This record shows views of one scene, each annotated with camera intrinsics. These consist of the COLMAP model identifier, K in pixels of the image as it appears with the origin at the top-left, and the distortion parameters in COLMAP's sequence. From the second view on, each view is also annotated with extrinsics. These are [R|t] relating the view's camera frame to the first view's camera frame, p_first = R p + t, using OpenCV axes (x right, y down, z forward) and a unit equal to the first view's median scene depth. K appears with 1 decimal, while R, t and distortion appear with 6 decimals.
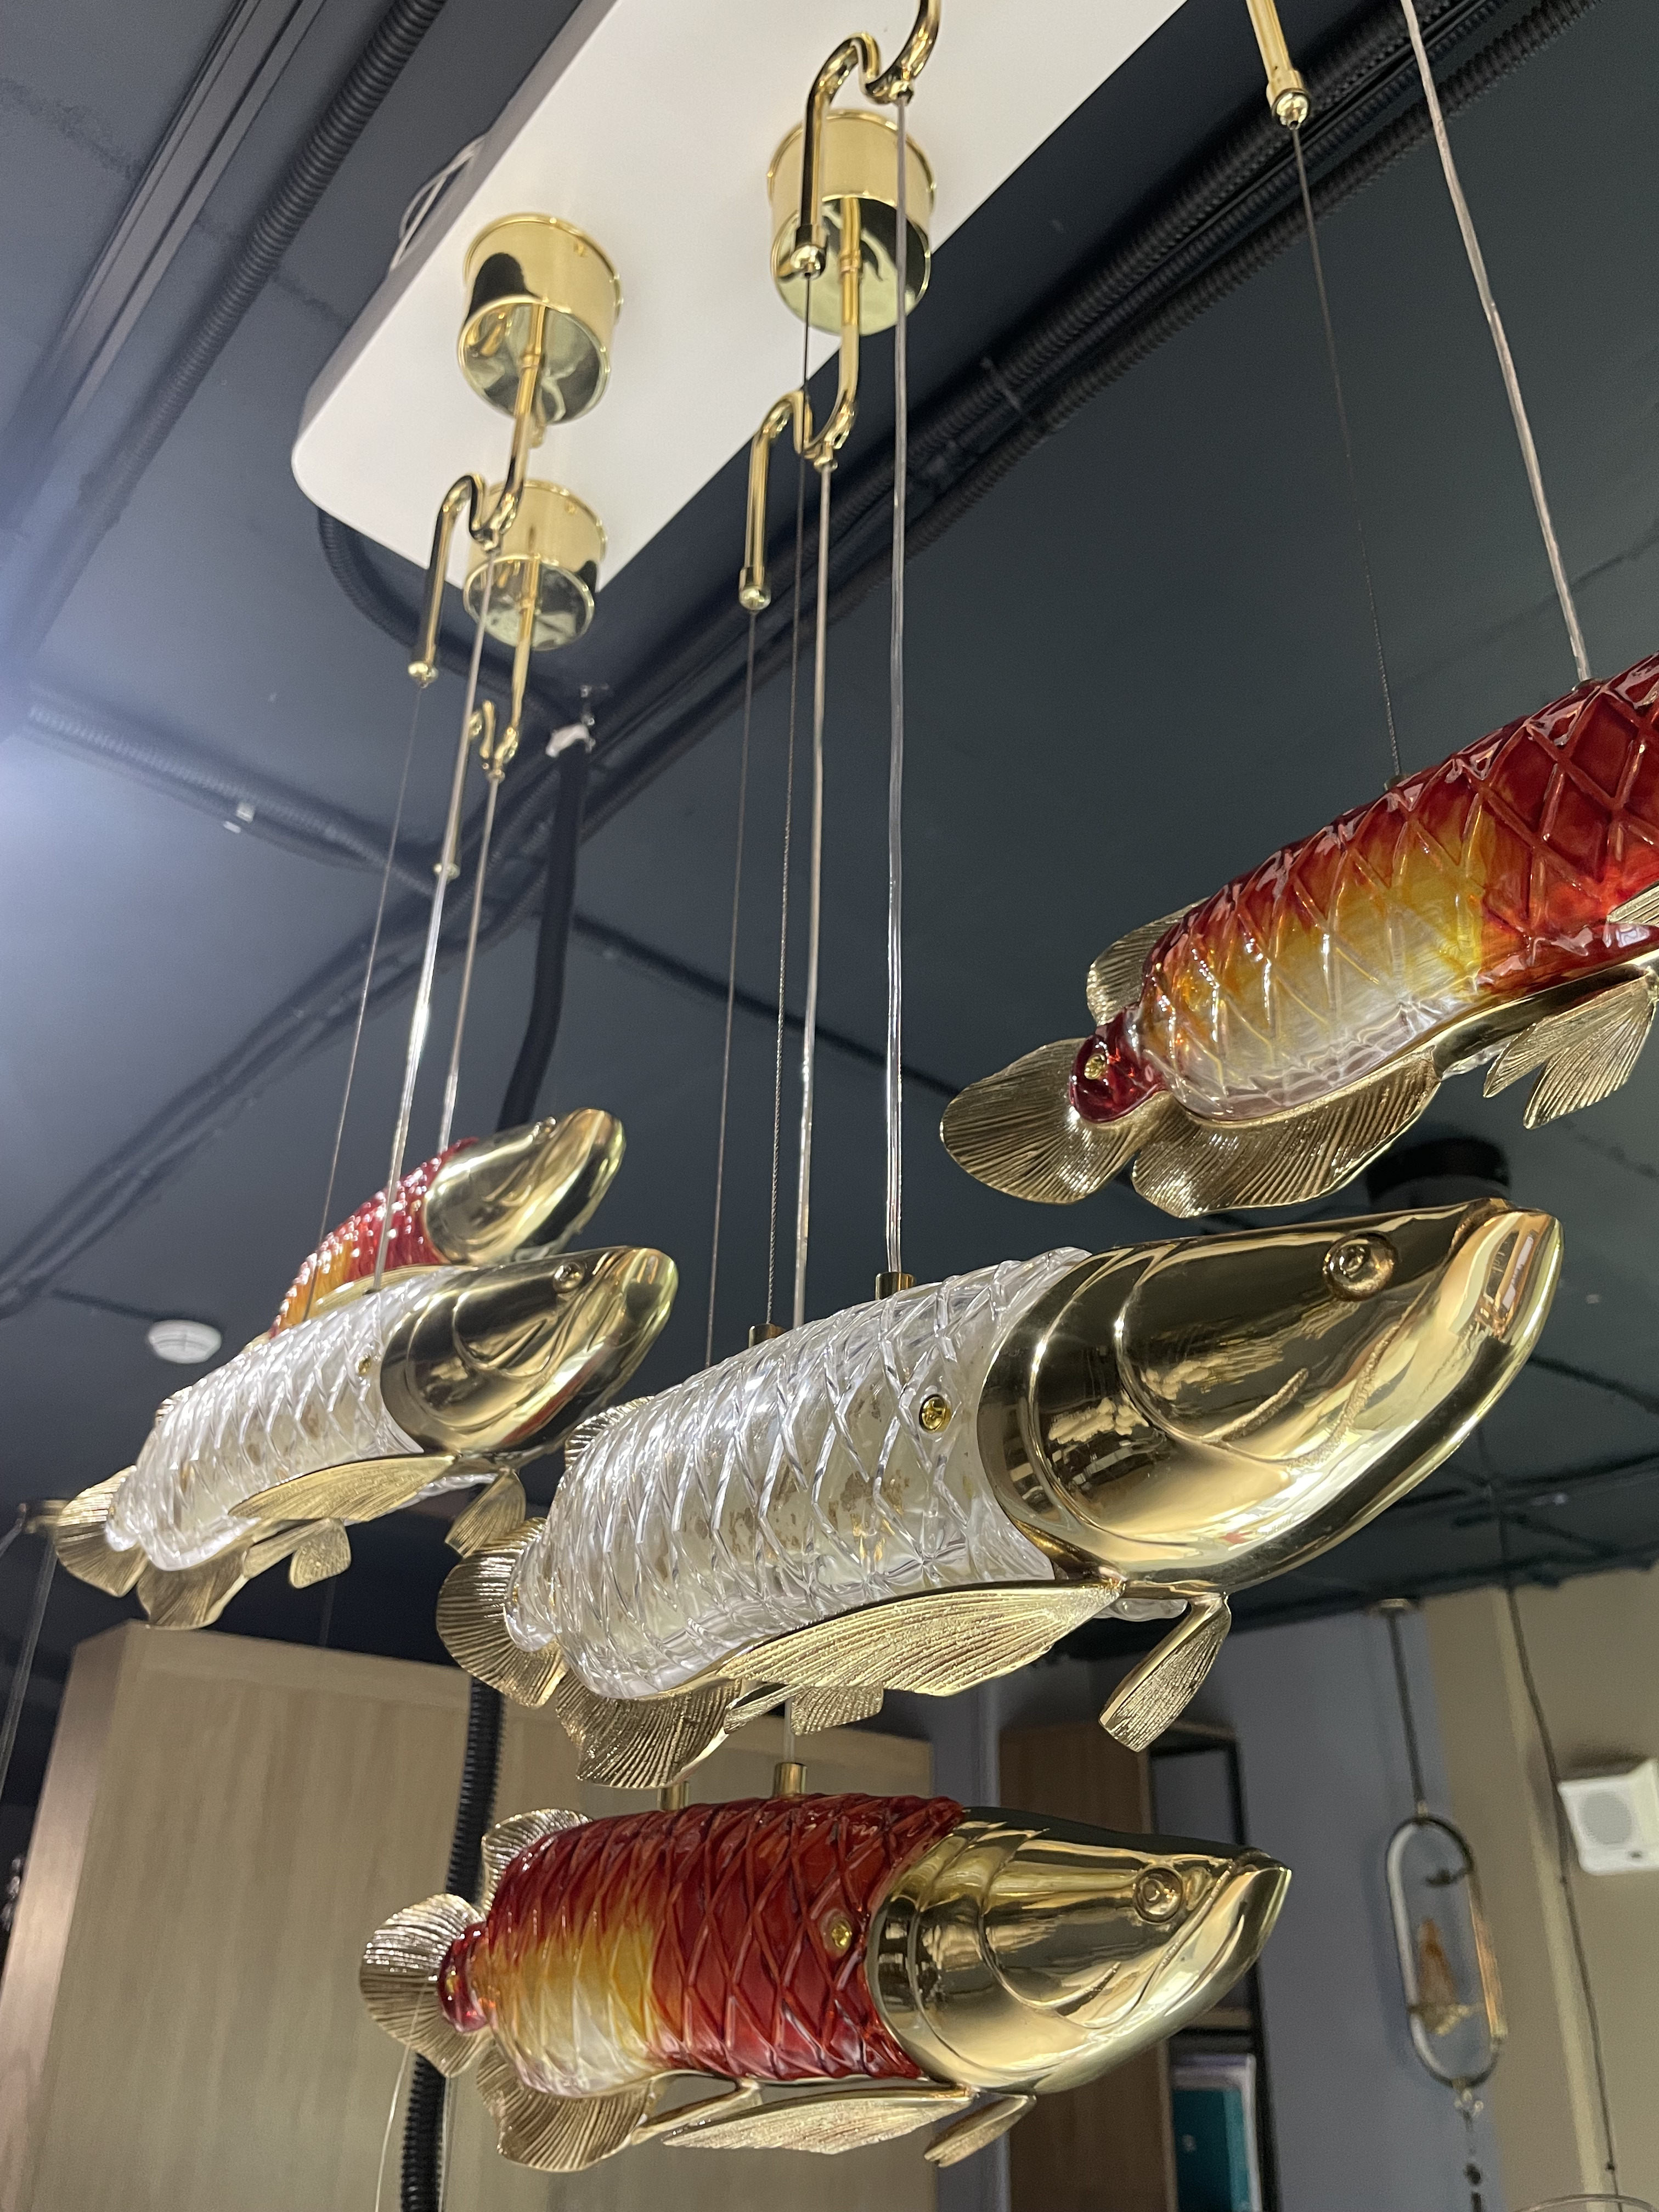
lens RADIAL K [[1697.2, 0, 849.8], [0, 1697.2, 1112.4], [0, 0, 1]] dist [0.084316, -0.122648]
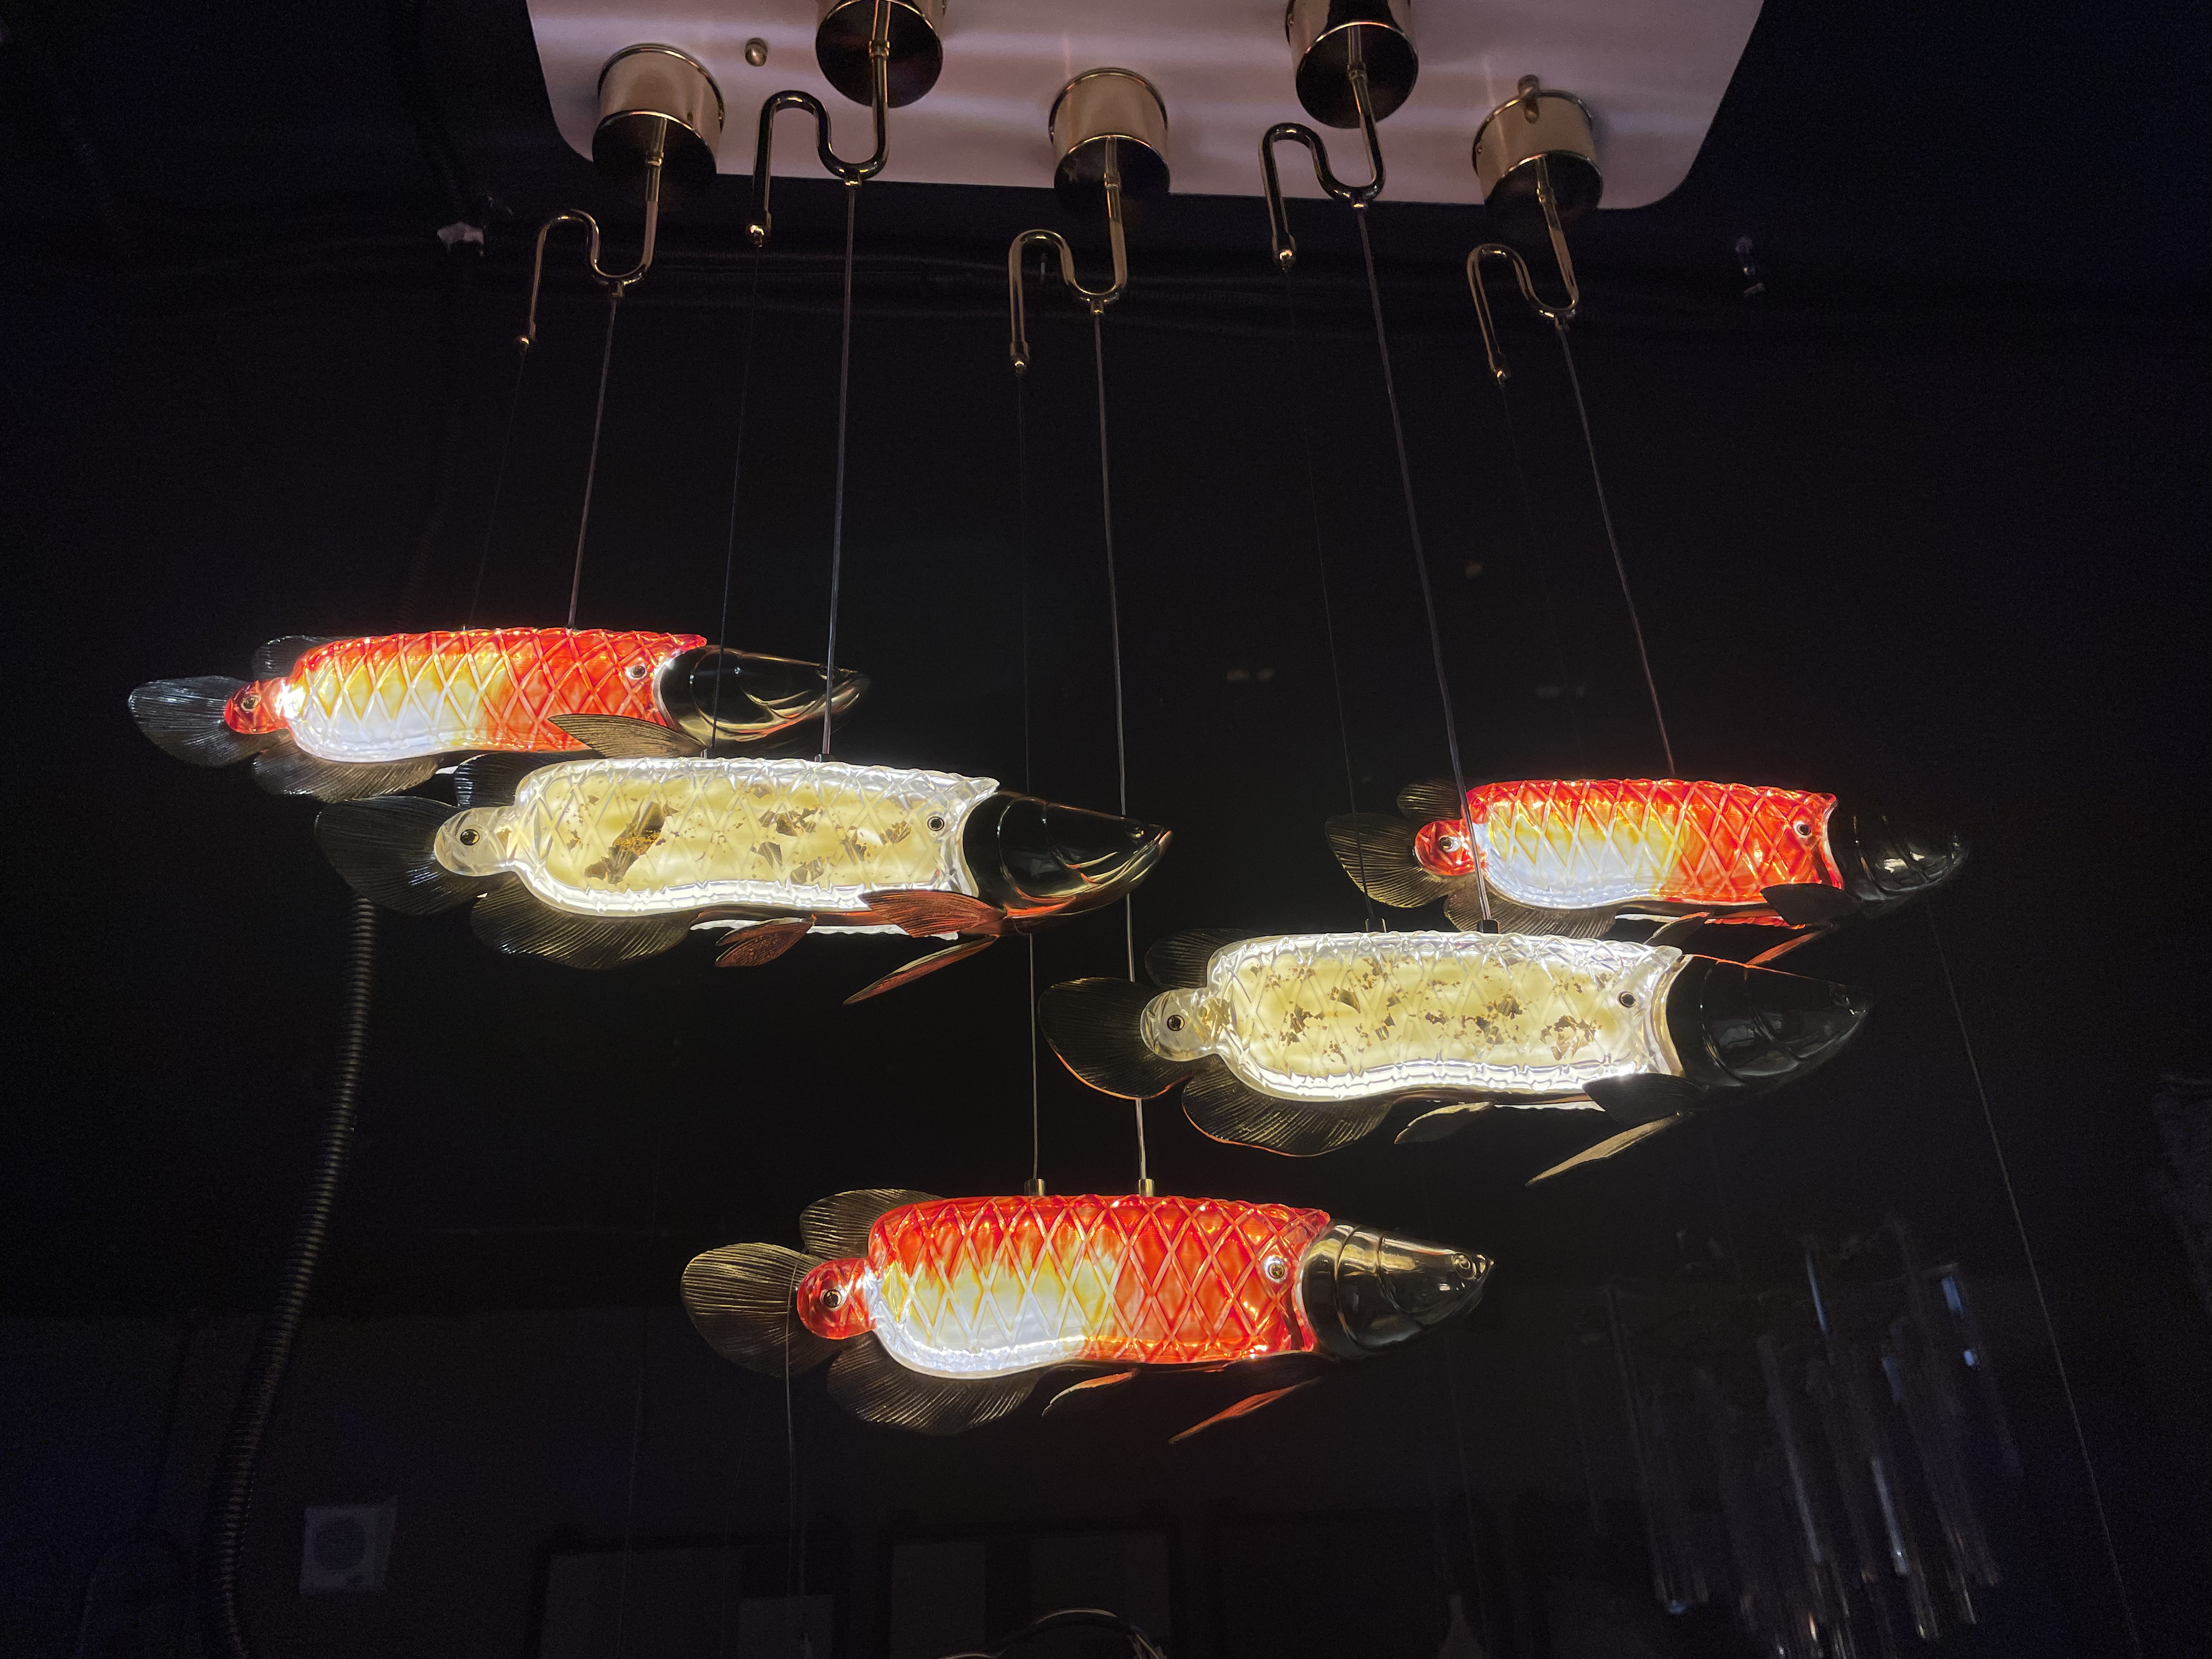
lens RADIAL K [[1697.2, 0, 1123.8], [0, 1697.2, 823.0], [0, 0, 1]] dist [0.084316, -0.122648]
pose [[0.586494, 0.375851, 0.717468, -1.257812], [-0.337291, 0.918688, -0.205543, 0.406804], [-0.736383, -0.121446, 0.665576, 0.046430]]
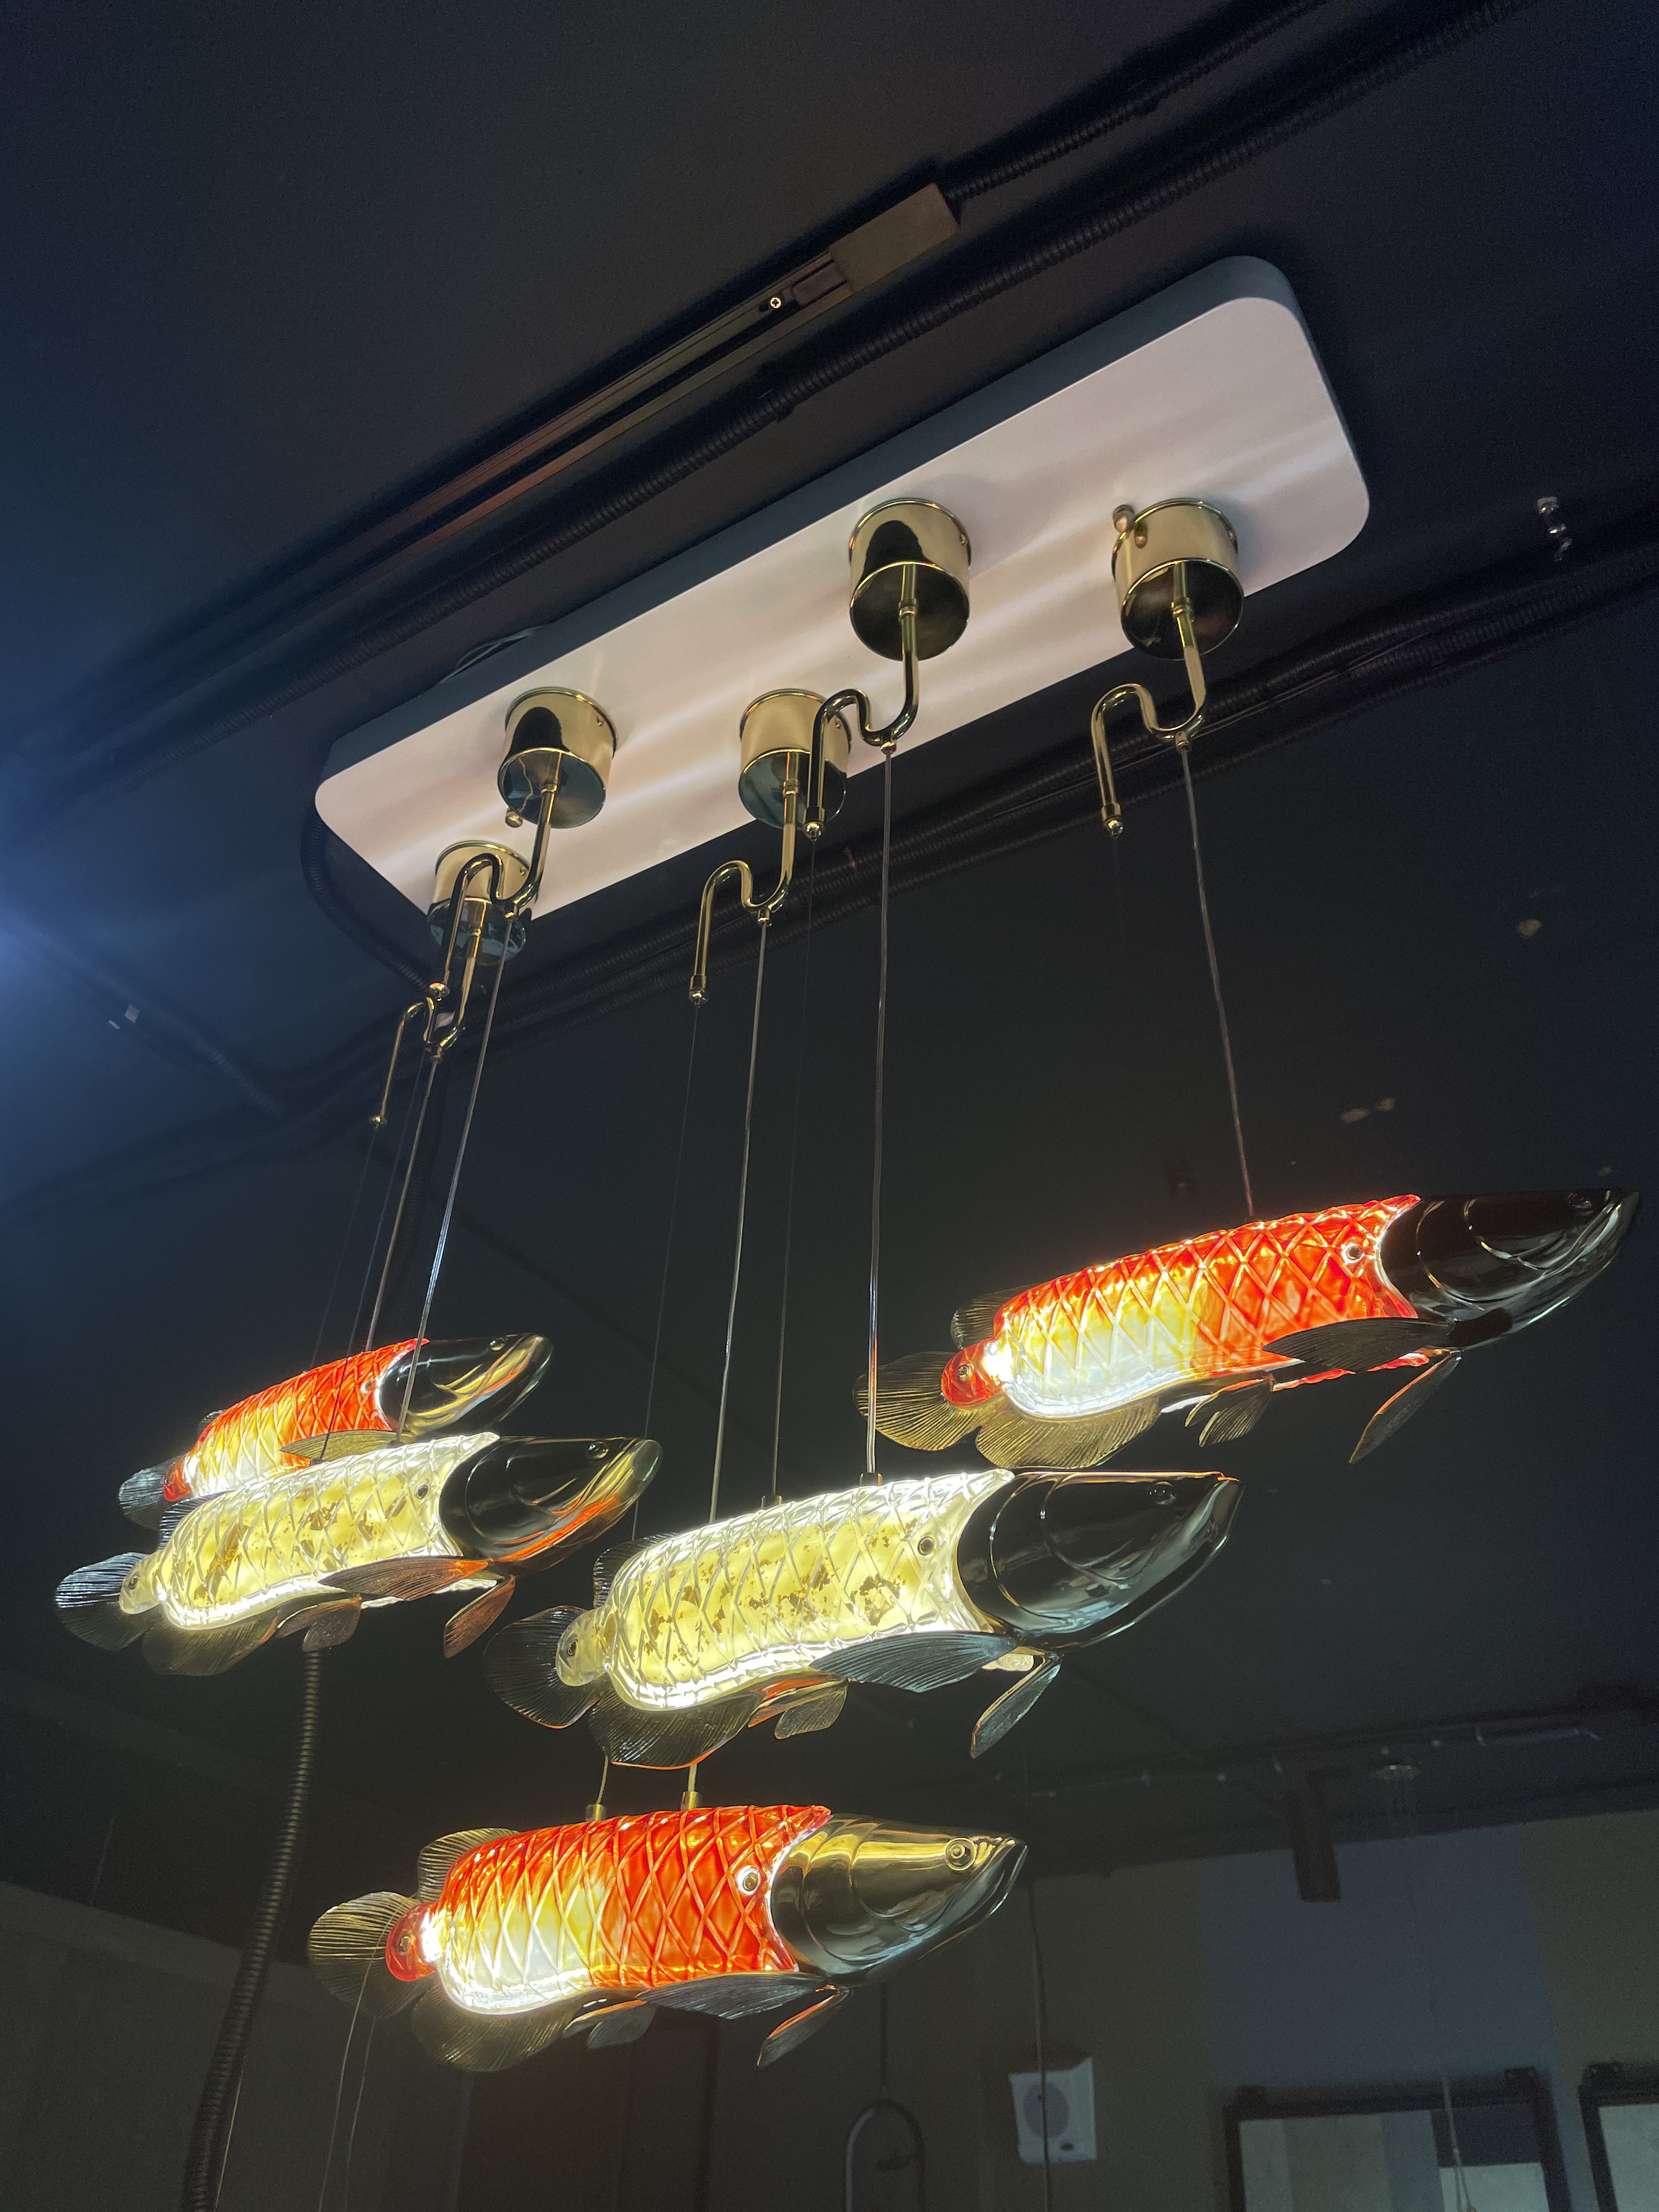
lens RADIAL K [[1692.3, 0, 835.7], [0, 1692.3, 1106.8], [0, 0, 1]] dist [0.082518, -0.129554]
pose [[0.953522, 0.198663, 0.226560, -0.383461], [-0.160621, 0.971259, -0.175660, 0.030965], [-0.254945, 0.131105, 0.958026, -0.584779]]
